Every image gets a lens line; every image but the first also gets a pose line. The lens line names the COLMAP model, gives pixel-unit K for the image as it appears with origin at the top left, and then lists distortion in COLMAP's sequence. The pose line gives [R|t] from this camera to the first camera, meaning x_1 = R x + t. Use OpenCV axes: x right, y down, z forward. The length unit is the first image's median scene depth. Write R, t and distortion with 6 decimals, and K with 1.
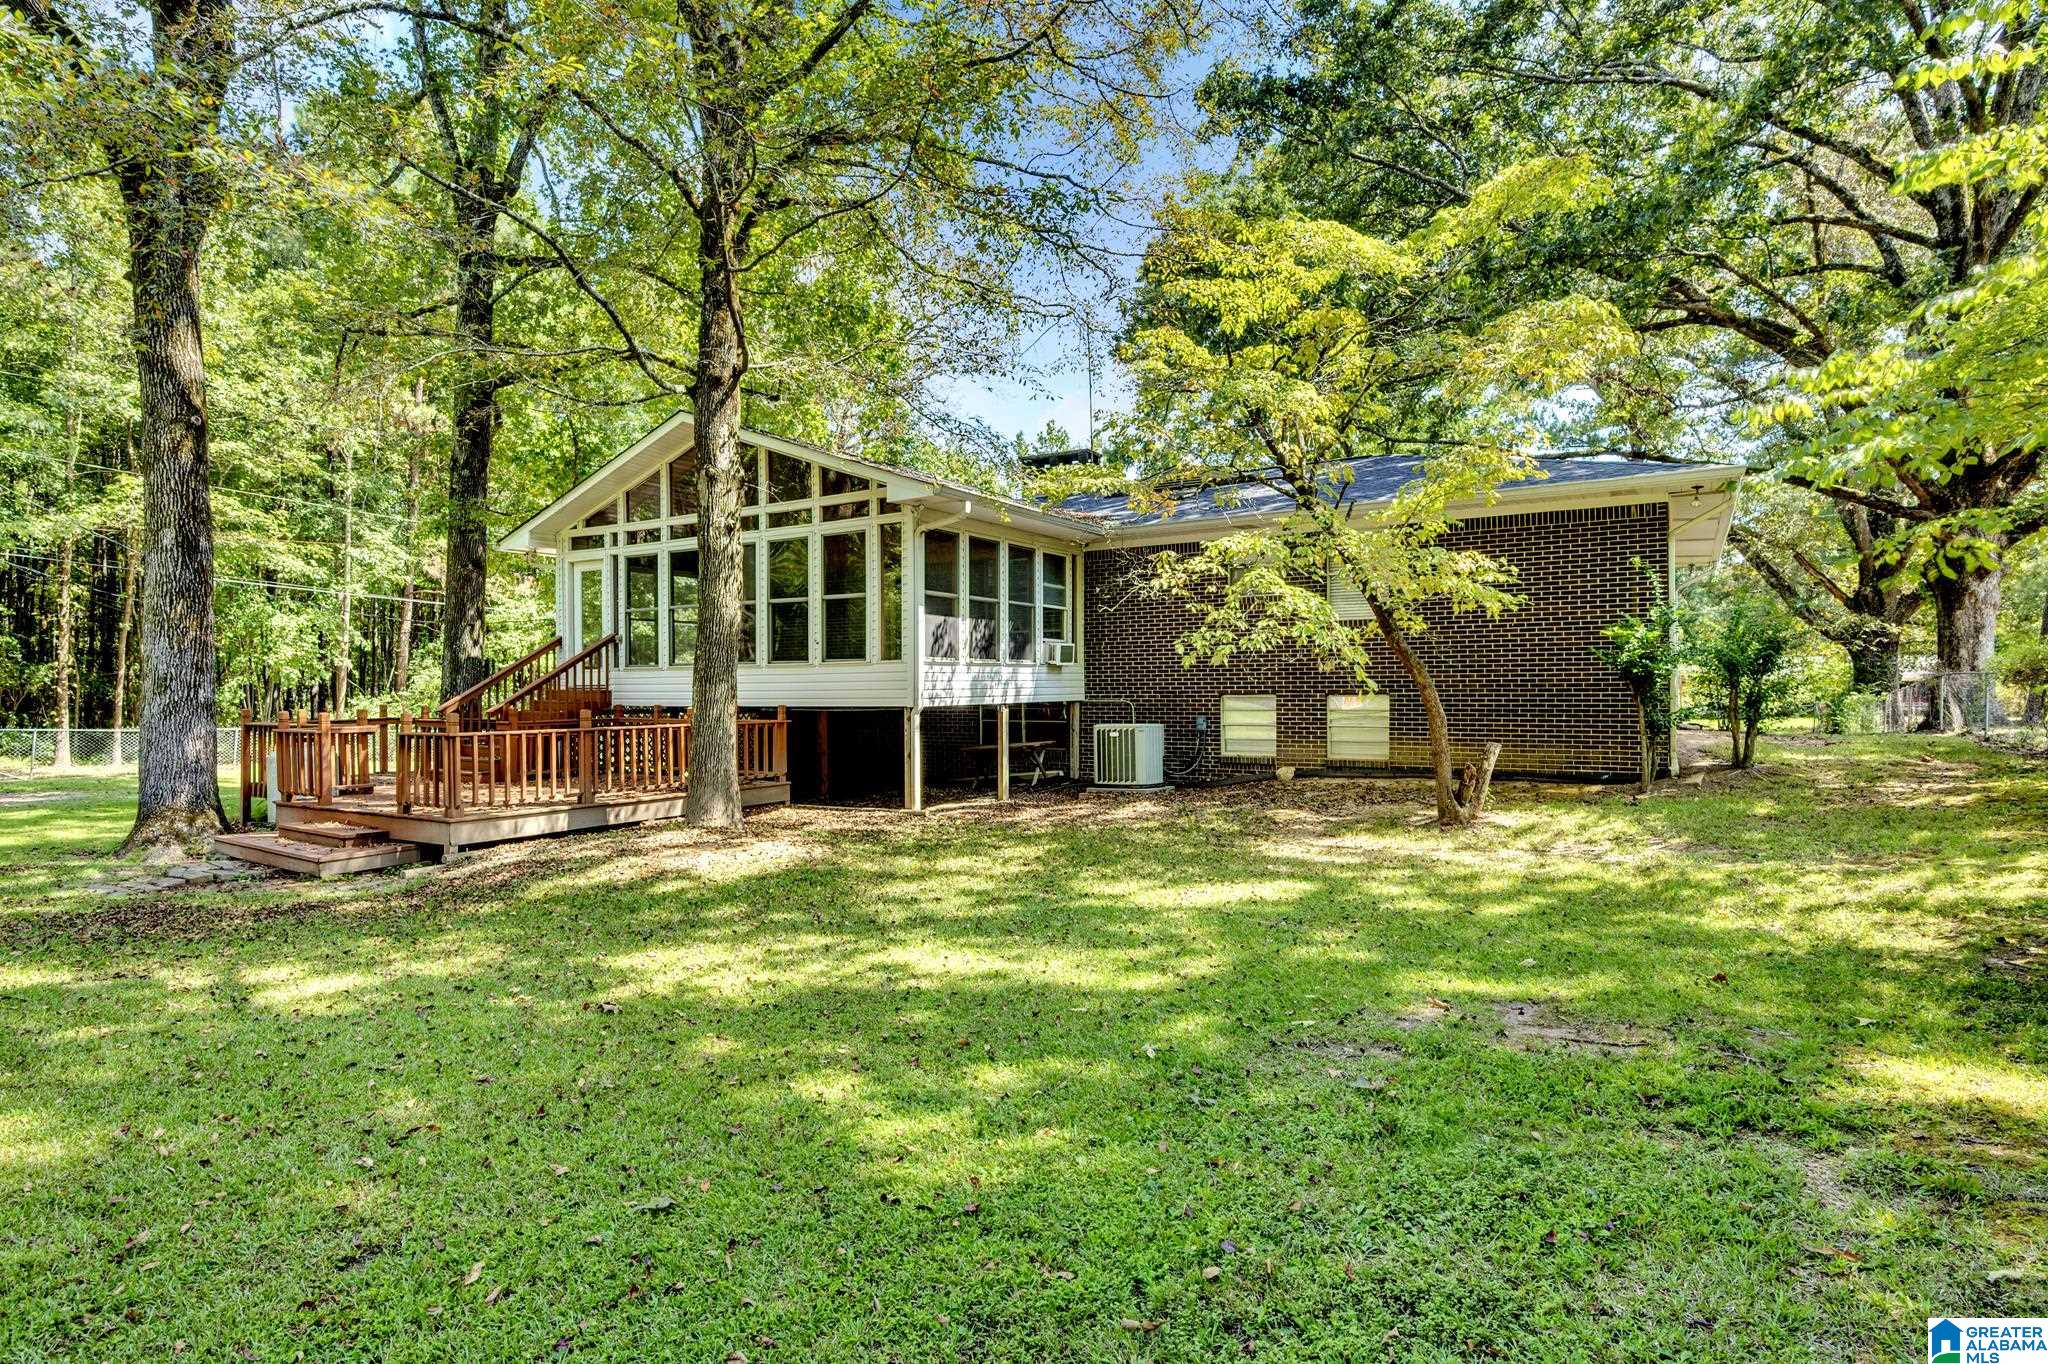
lens RADIAL K [[1065.3, 0, 1027.9], [0, 1065.3, 669.8], [0, 0, 1]] dist [0.003629, 0.000097]
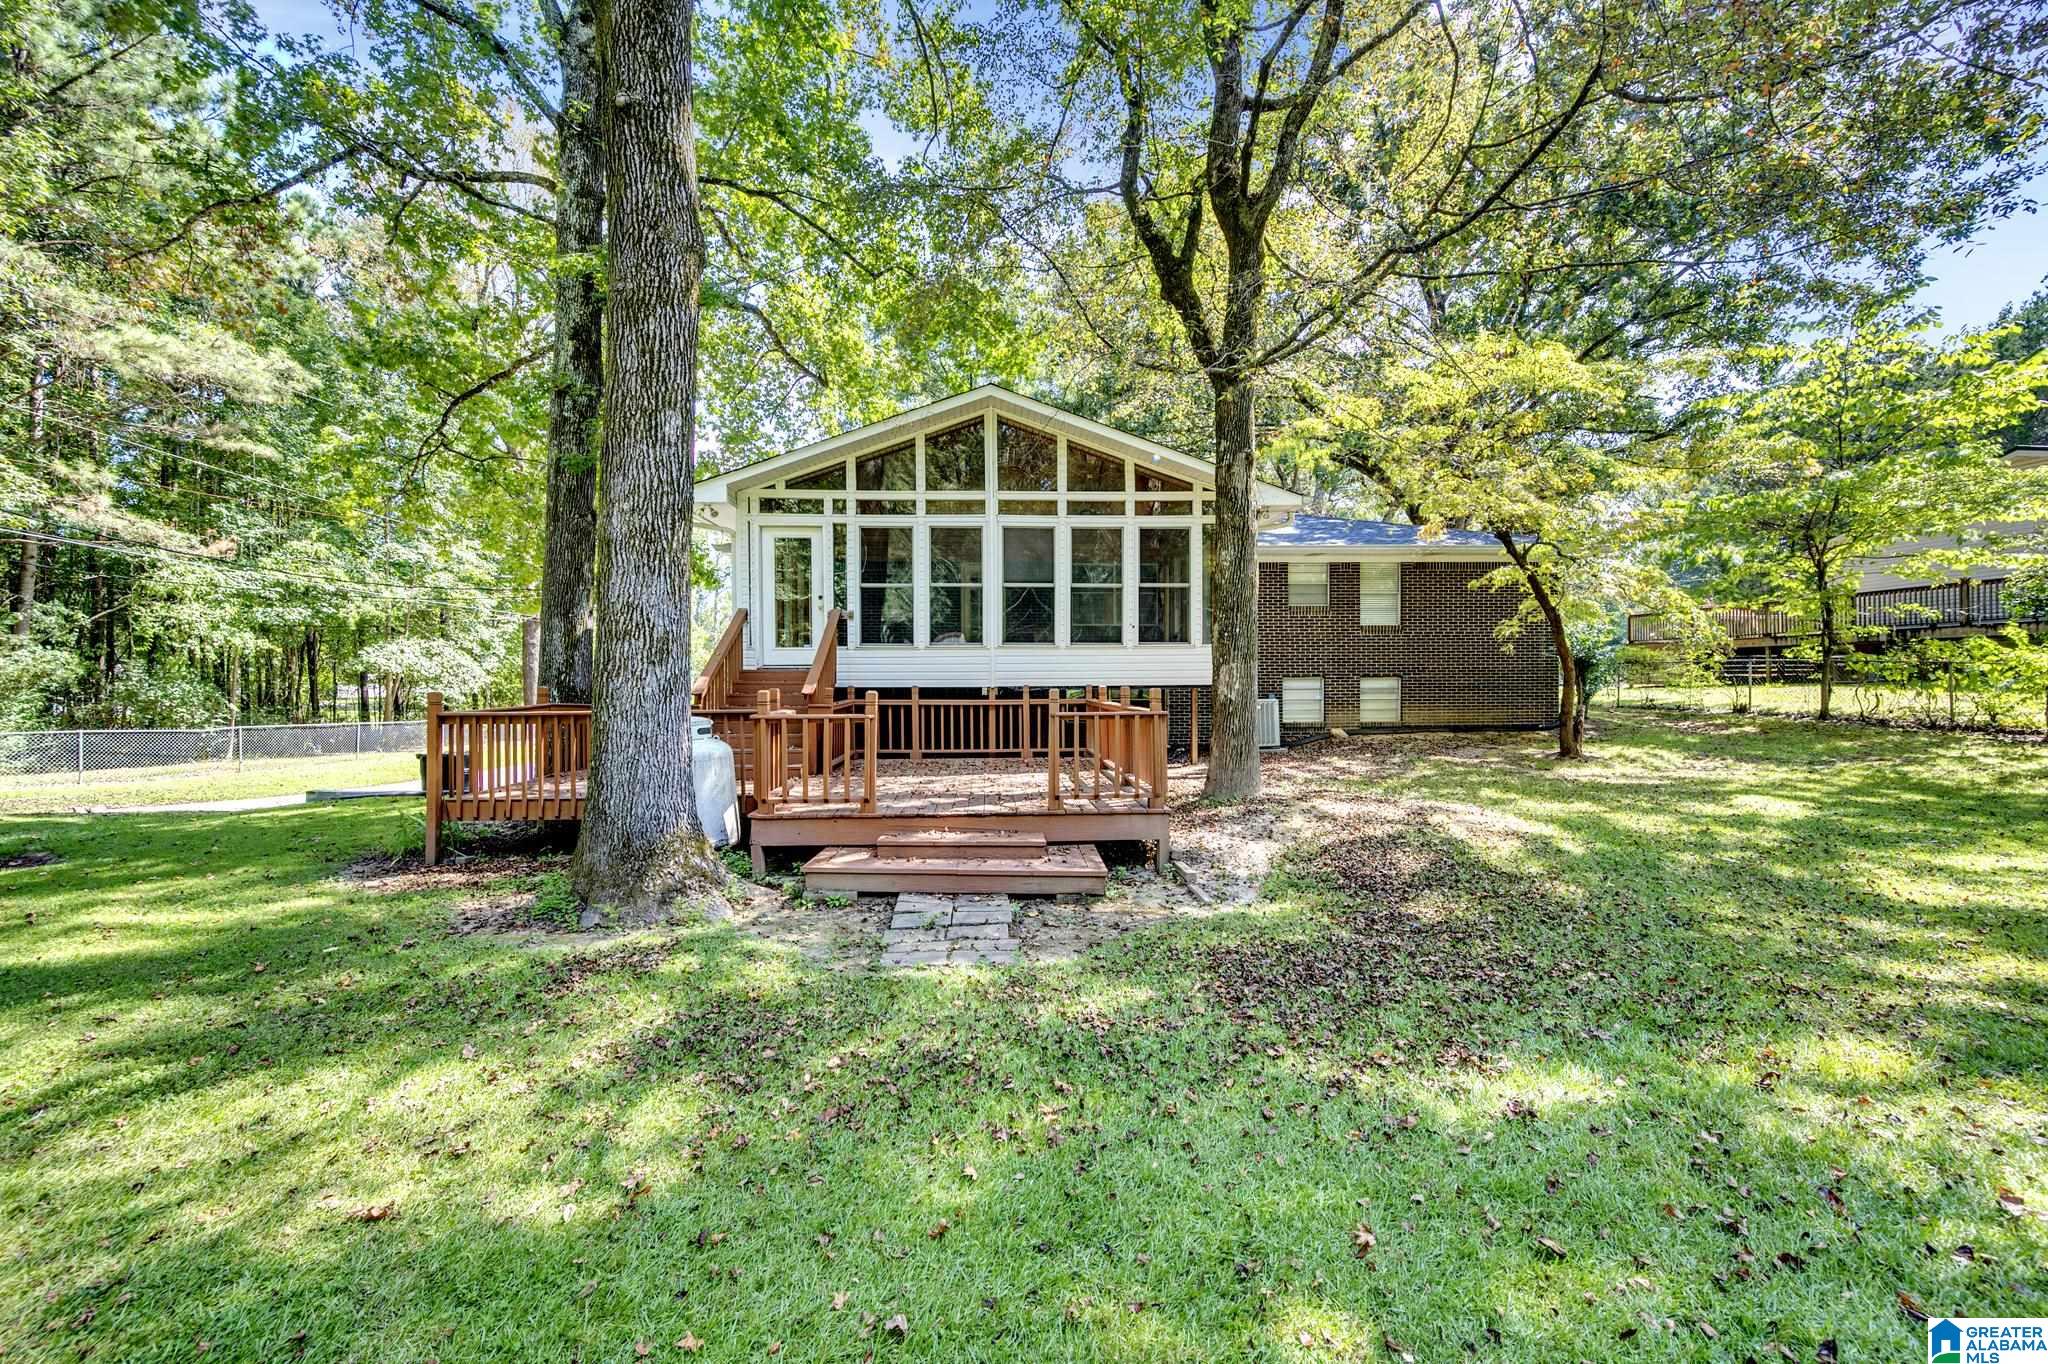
lens RADIAL K [[805.4, 0, 1021.4], [0, 805.4, 695.8], [0, 0, 1]] dist [-0.001556, -0.001657]
pose [[0.821223, -0.008365, 0.570545, -0.654340], [-0.009503, 0.999553, 0.028332, 0.019502], [-0.570528, -0.028689, 0.820777, 0.336435]]
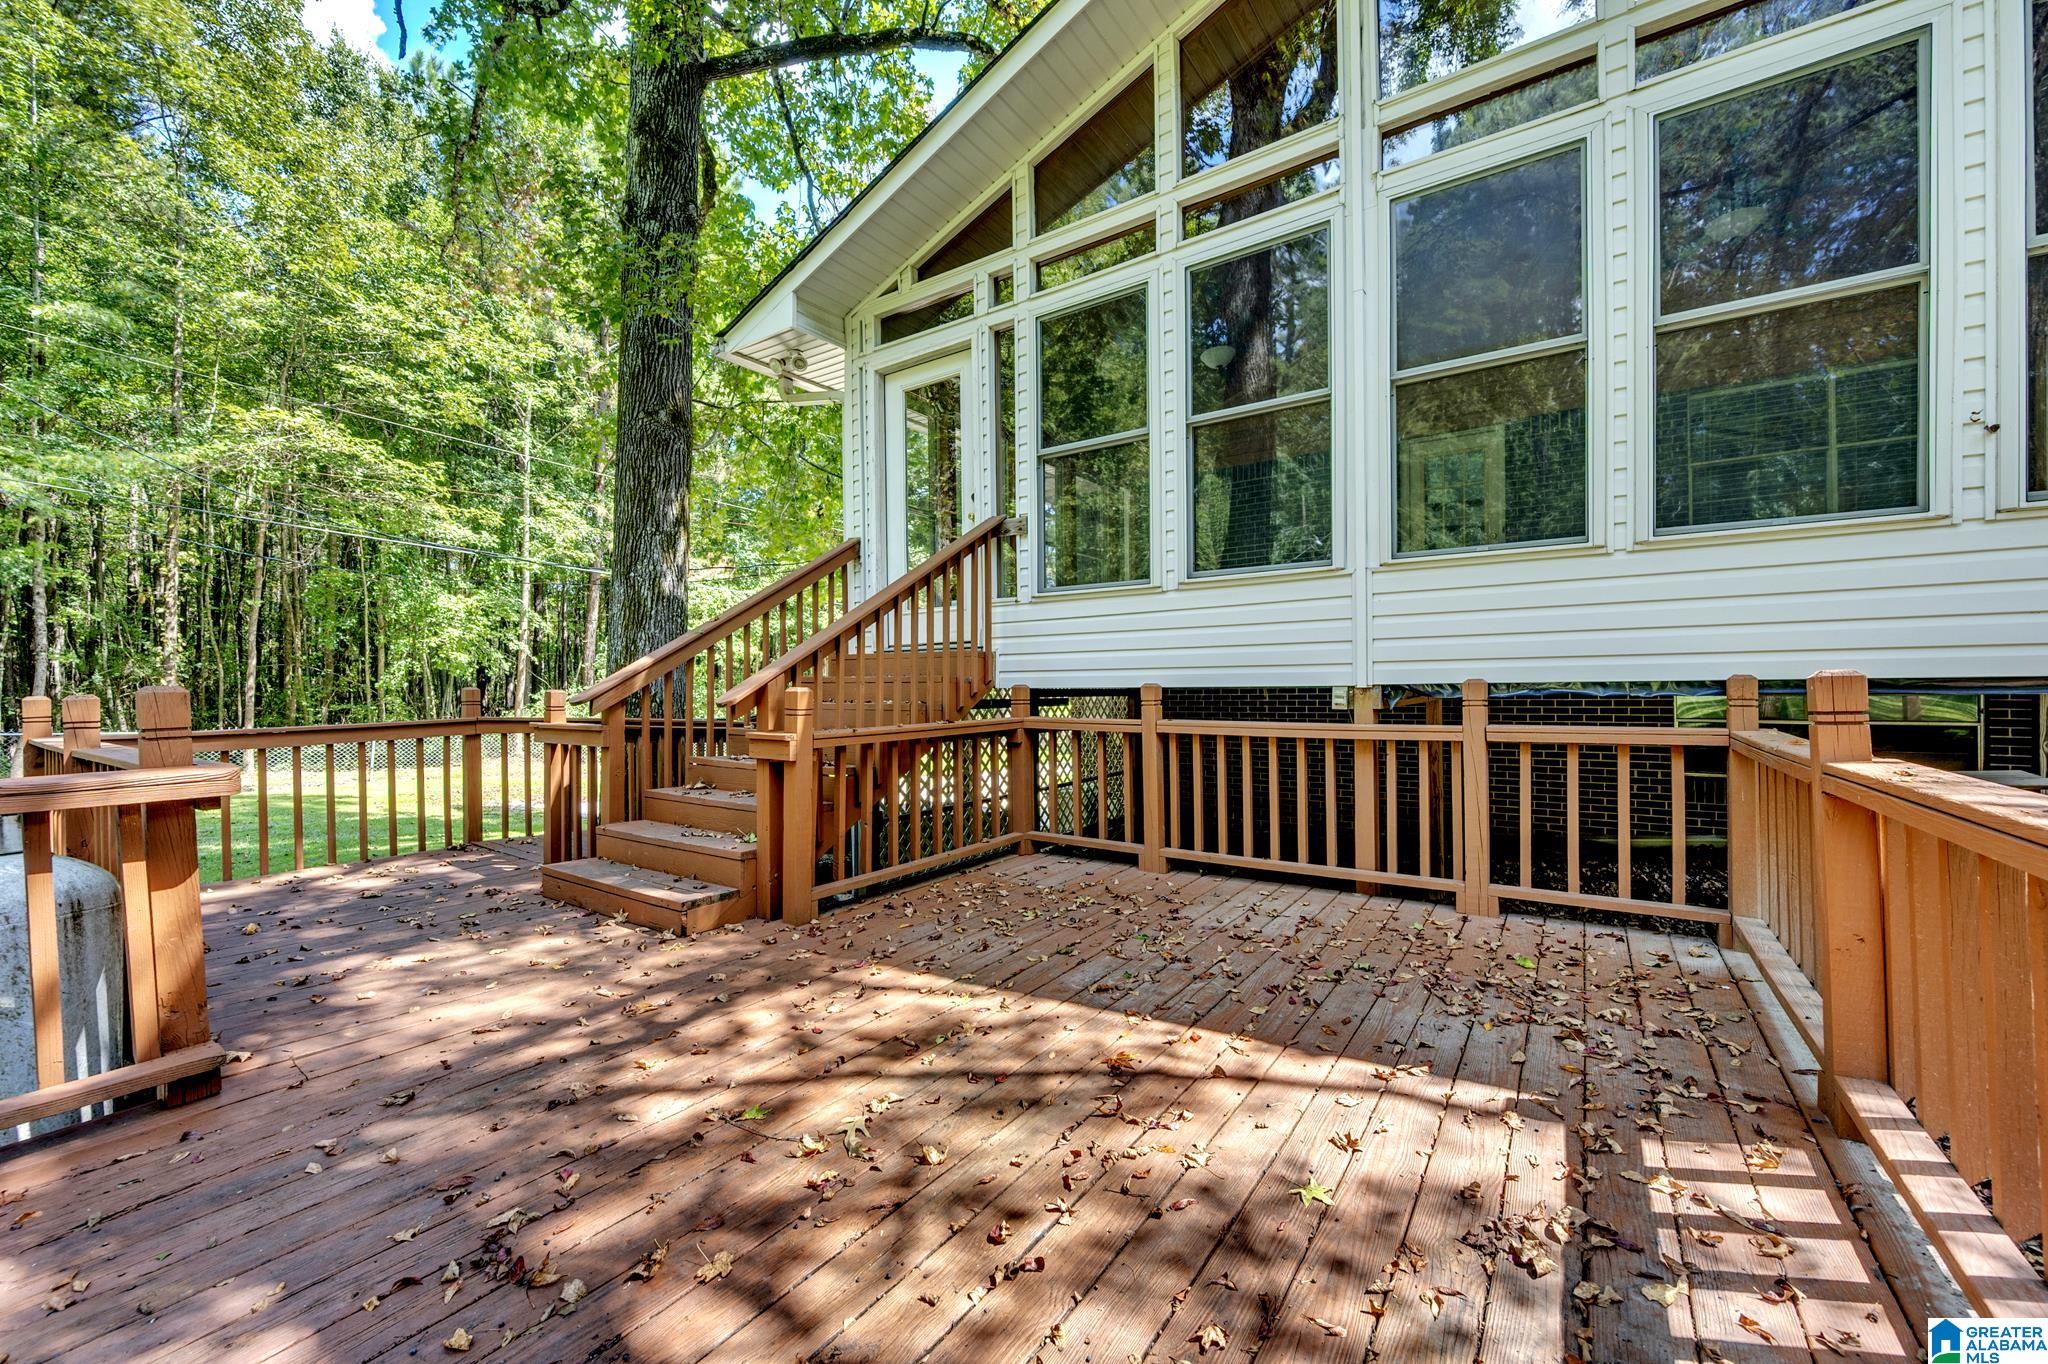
lens RADIAL K [[805.4, 0, 1023.7], [0, 805.4, 694.3], [0, 0, 1]] dist [-0.001556, -0.001657]
pose [[0.998115, -0.006204, -0.061059, -0.360620], [0.007644, 0.999697, 0.023380, 0.028020], [0.060895, -0.023802, 0.997860, 0.683682]]
